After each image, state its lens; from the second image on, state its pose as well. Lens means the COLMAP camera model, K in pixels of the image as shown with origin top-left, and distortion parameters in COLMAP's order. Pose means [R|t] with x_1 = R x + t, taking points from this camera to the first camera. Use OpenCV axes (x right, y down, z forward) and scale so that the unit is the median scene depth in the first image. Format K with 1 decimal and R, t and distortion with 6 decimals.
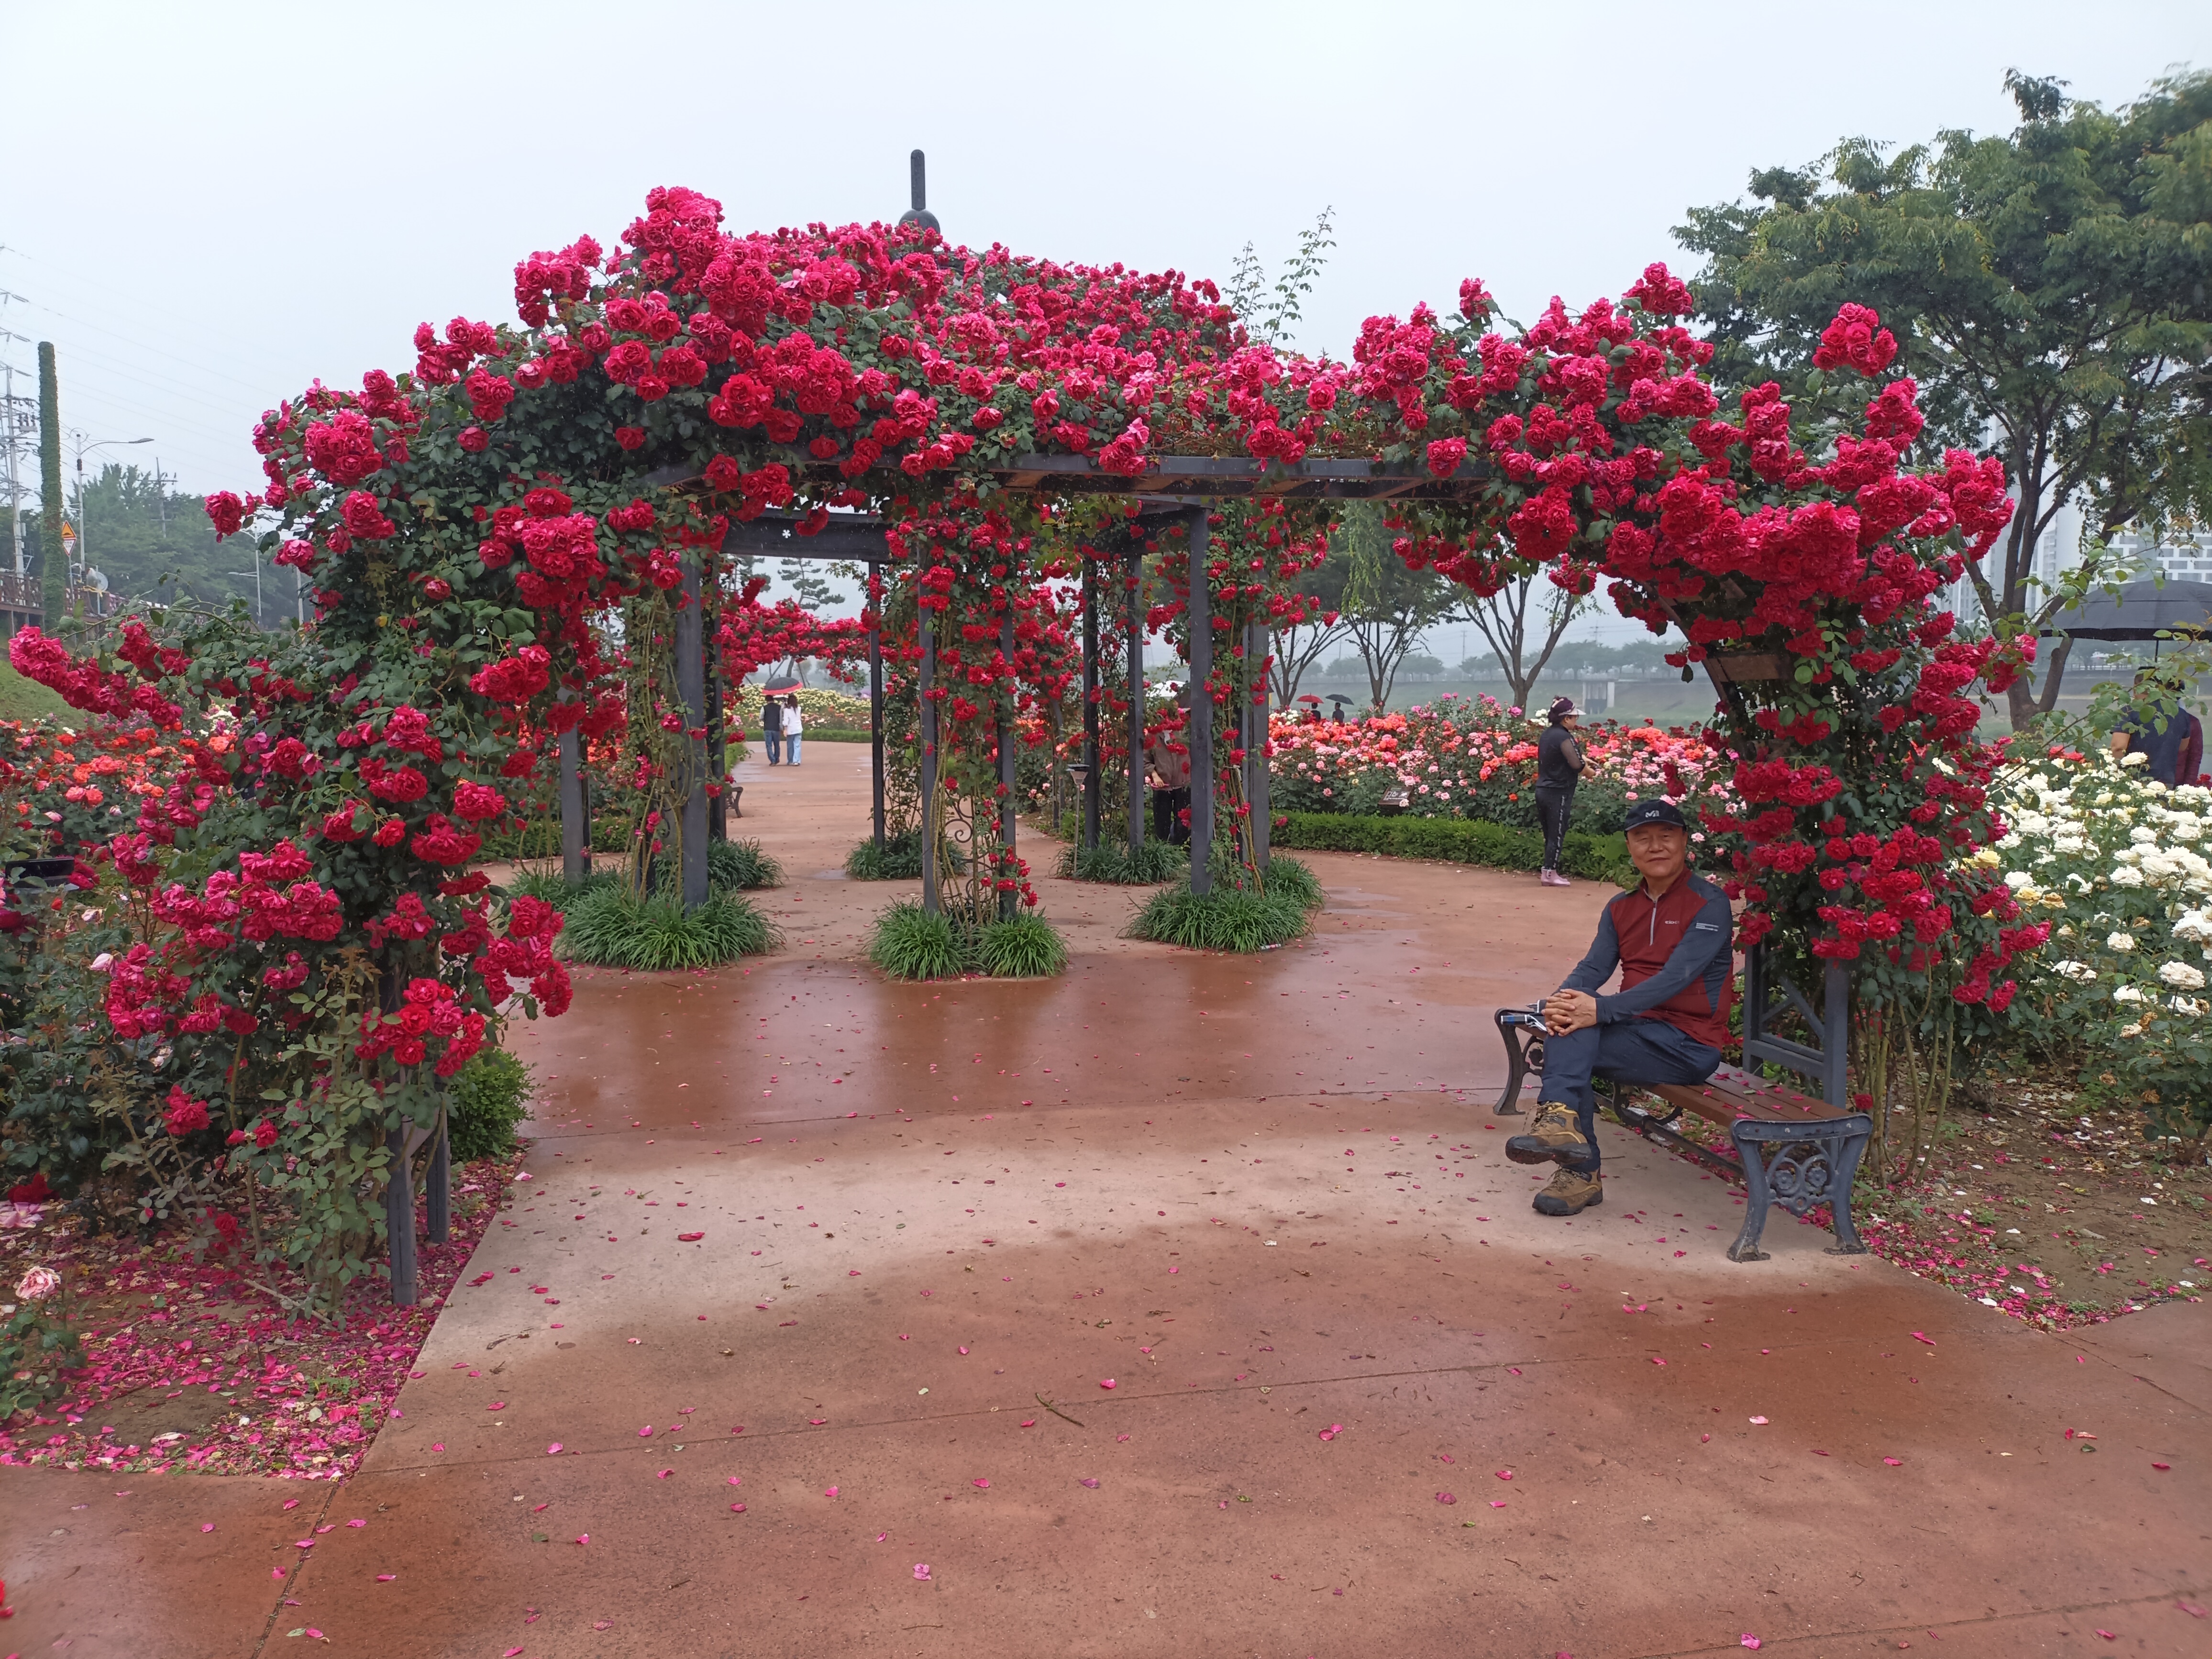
lens RADIAL K [[1637.0, 0, 1106.0], [0, 1637.0, 829.5], [0, 0, 1]] dist [0.033226, -0.033955]
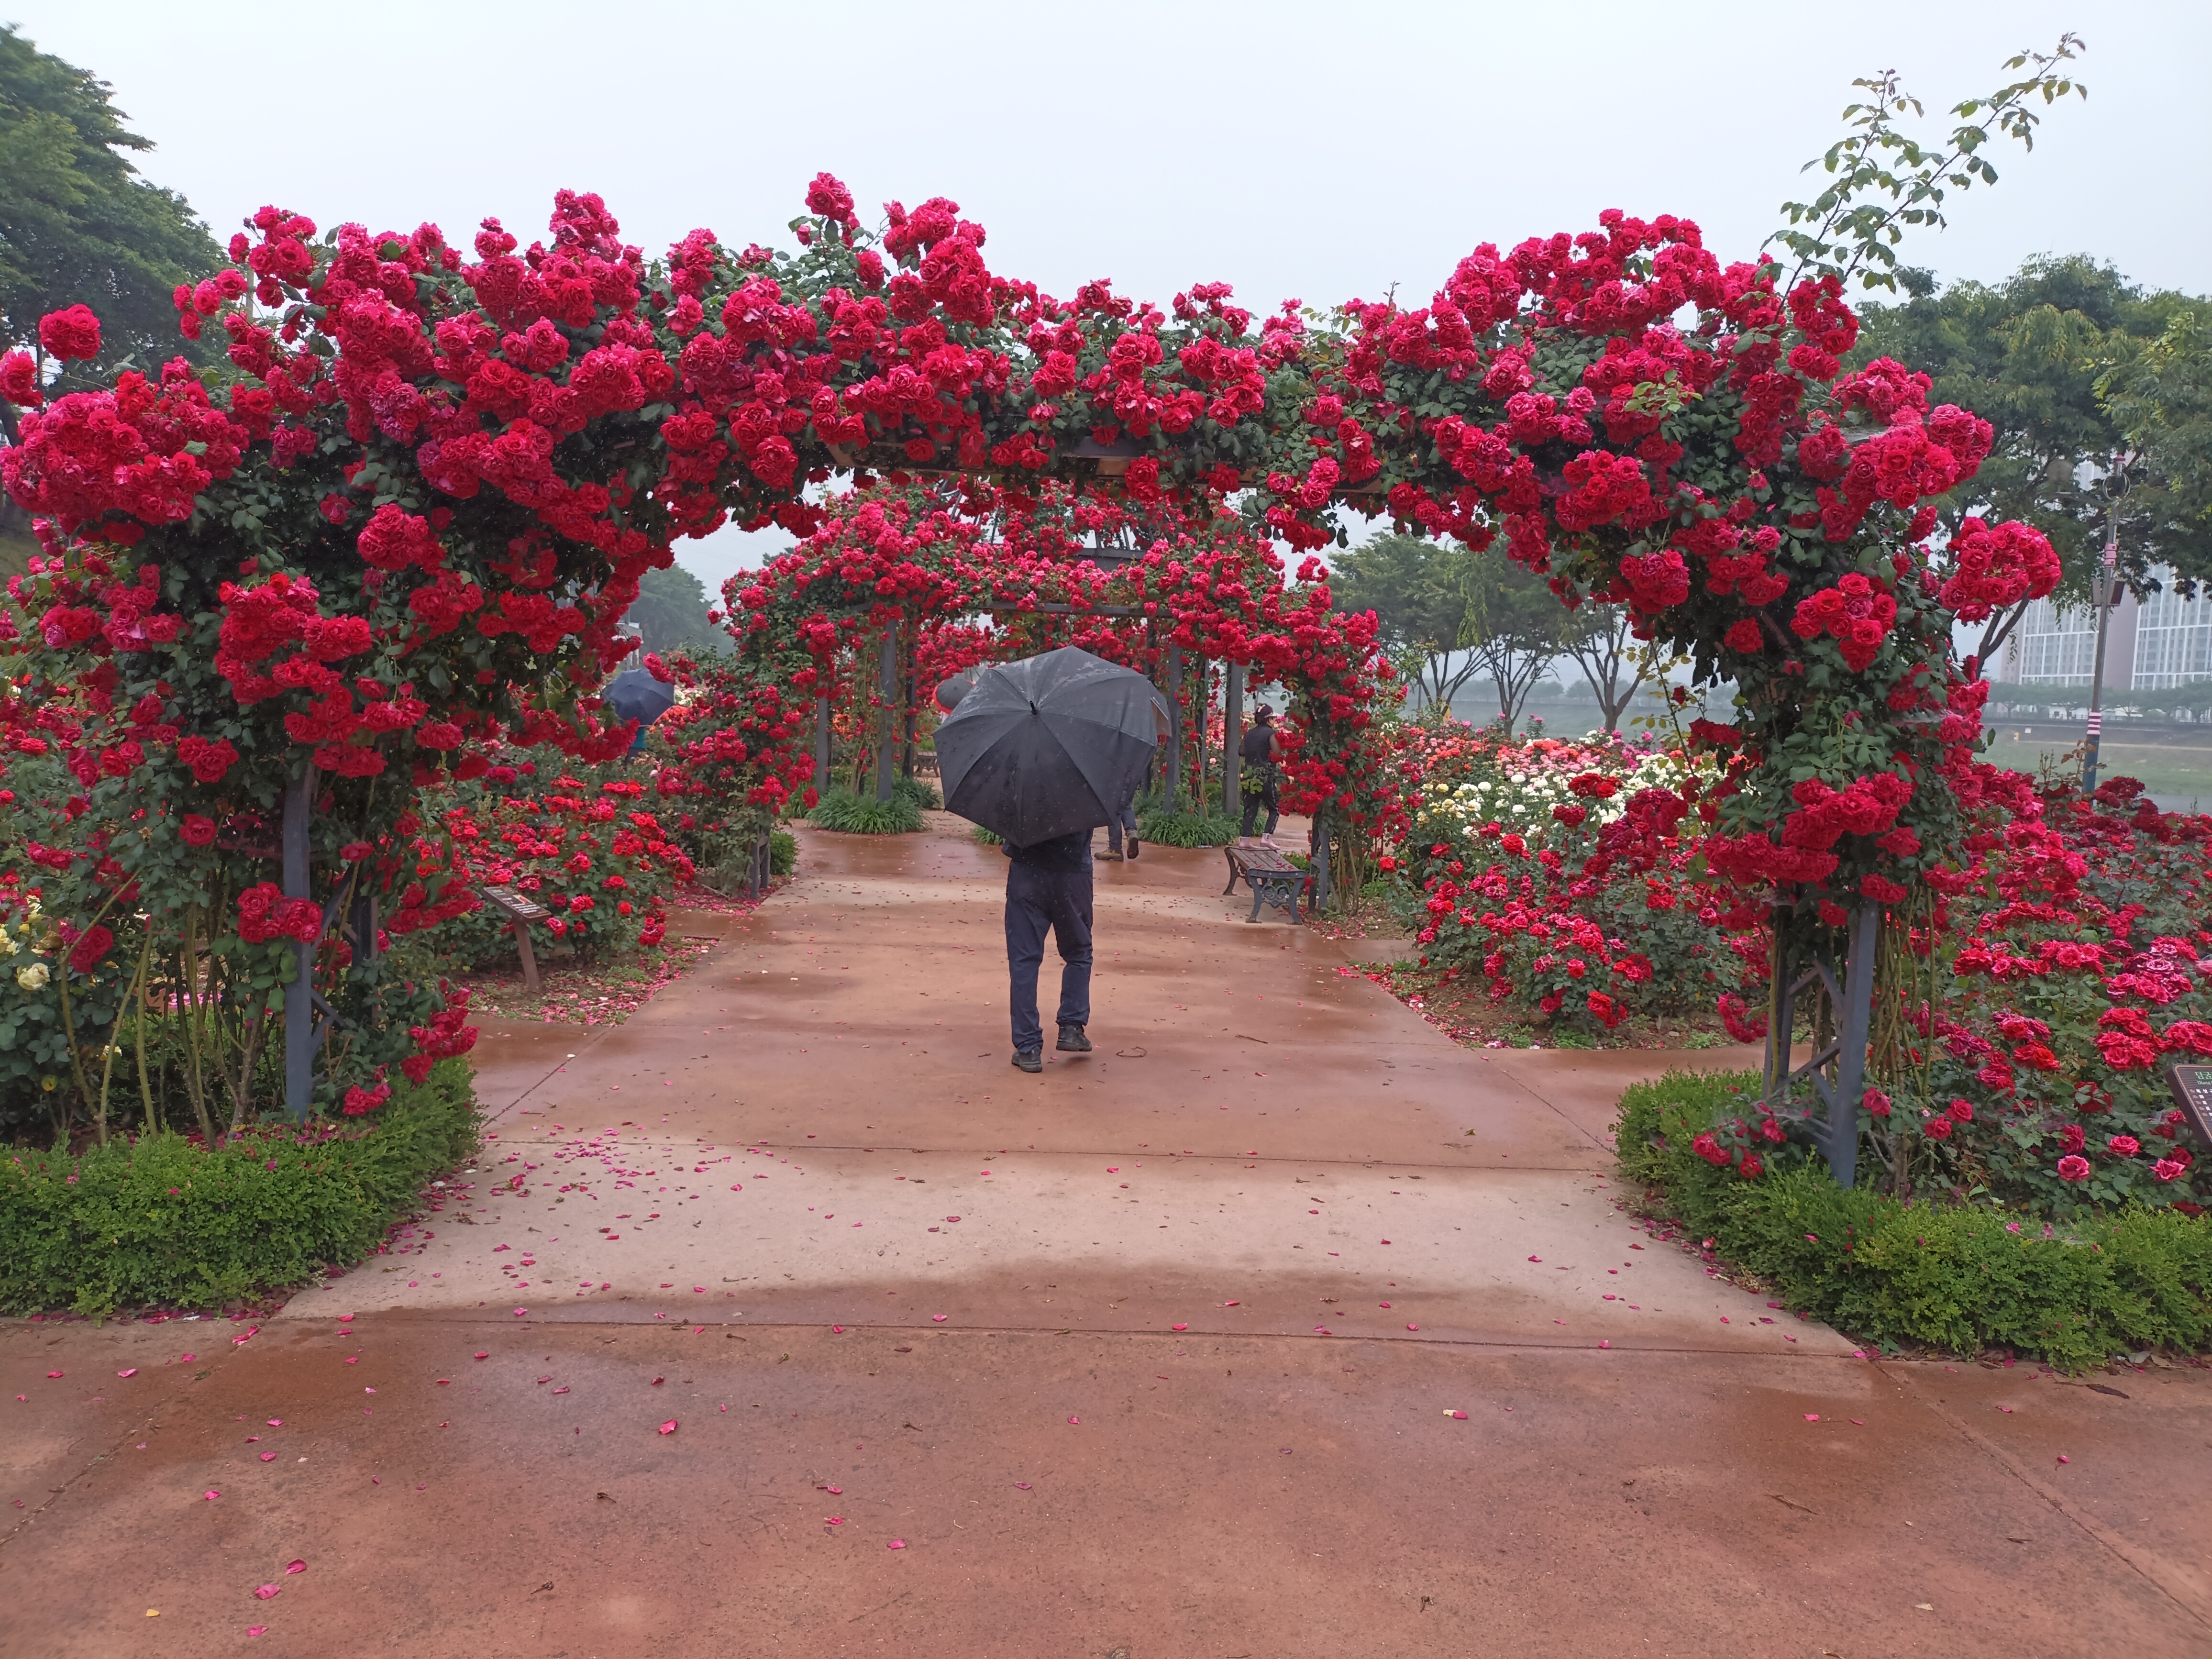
lens RADIAL K [[1605.8, 0, 1106.0], [0, 1605.8, 829.5], [0, 0, 1]] dist [0.088864, -0.094297]
pose [[0.988676, 0.057493, -0.138614, 0.546945], [-0.057855, 0.998324, 0.001418, 0.133775], [0.138463, 0.006617, 0.990345, -1.655005]]
